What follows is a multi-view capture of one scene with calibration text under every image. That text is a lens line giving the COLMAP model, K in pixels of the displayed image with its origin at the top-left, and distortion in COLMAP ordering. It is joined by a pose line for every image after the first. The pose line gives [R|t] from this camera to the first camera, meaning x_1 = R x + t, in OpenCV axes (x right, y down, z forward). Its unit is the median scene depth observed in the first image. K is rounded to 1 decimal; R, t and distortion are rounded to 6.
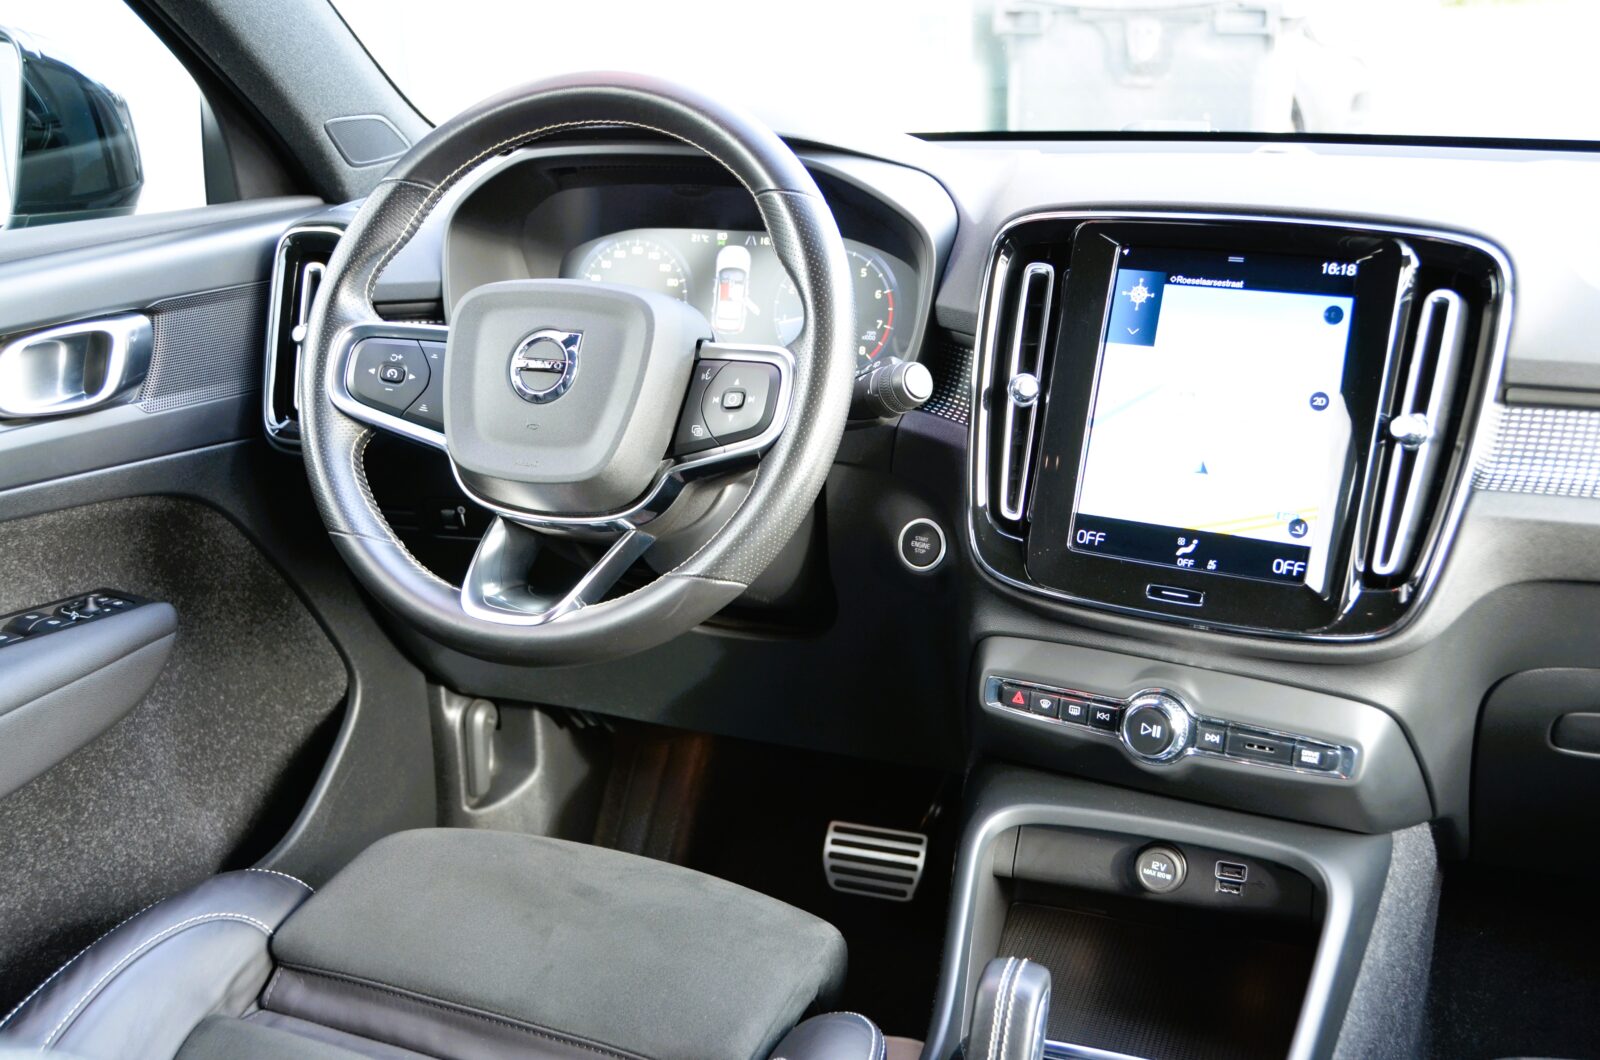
lens RADIAL K [[1692.3, 0, 794.5], [0, 1692.3, 531.7], [0, 0, 1]] dist [0.006449, 0.000000]
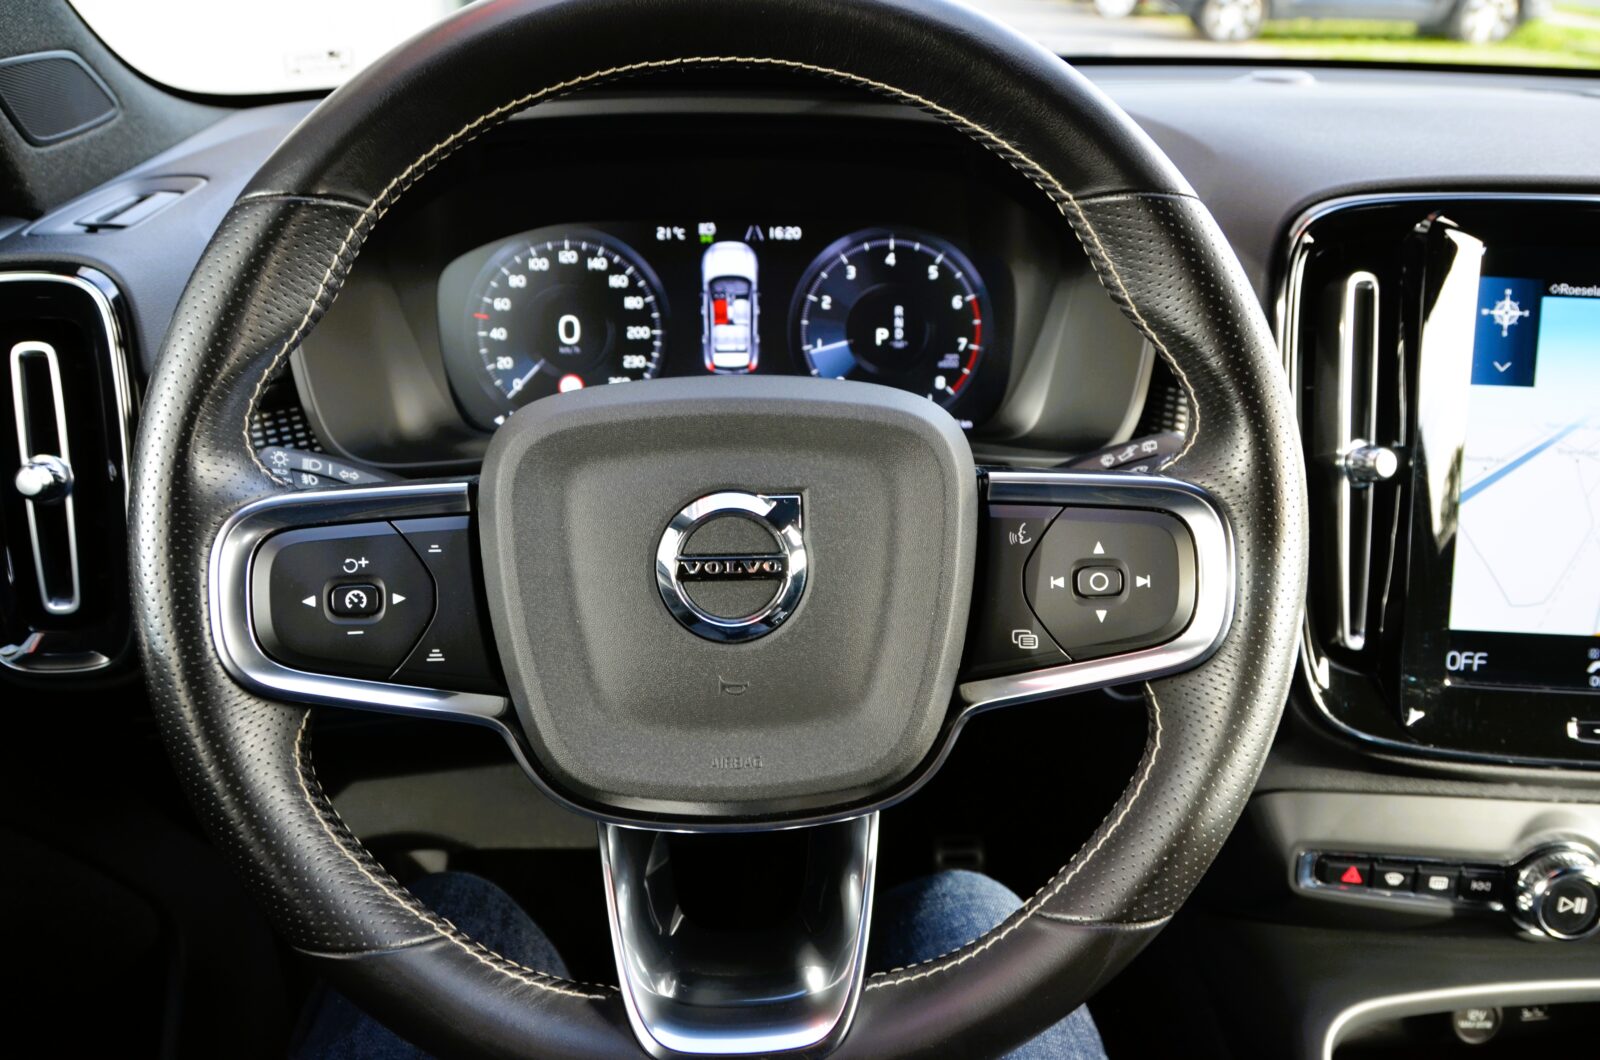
lens RADIAL K [[1158.0, 0, 750.3], [0, 1158.0, 515.7], [0, 0, 1]] dist [-0.040679, 0.009169]
pose [[0.901347, -0.172030, 0.397465, -0.264244], [0.107654, 0.977918, 0.179129, -0.165659], [-0.419504, -0.118669, 0.899963, 0.655285]]
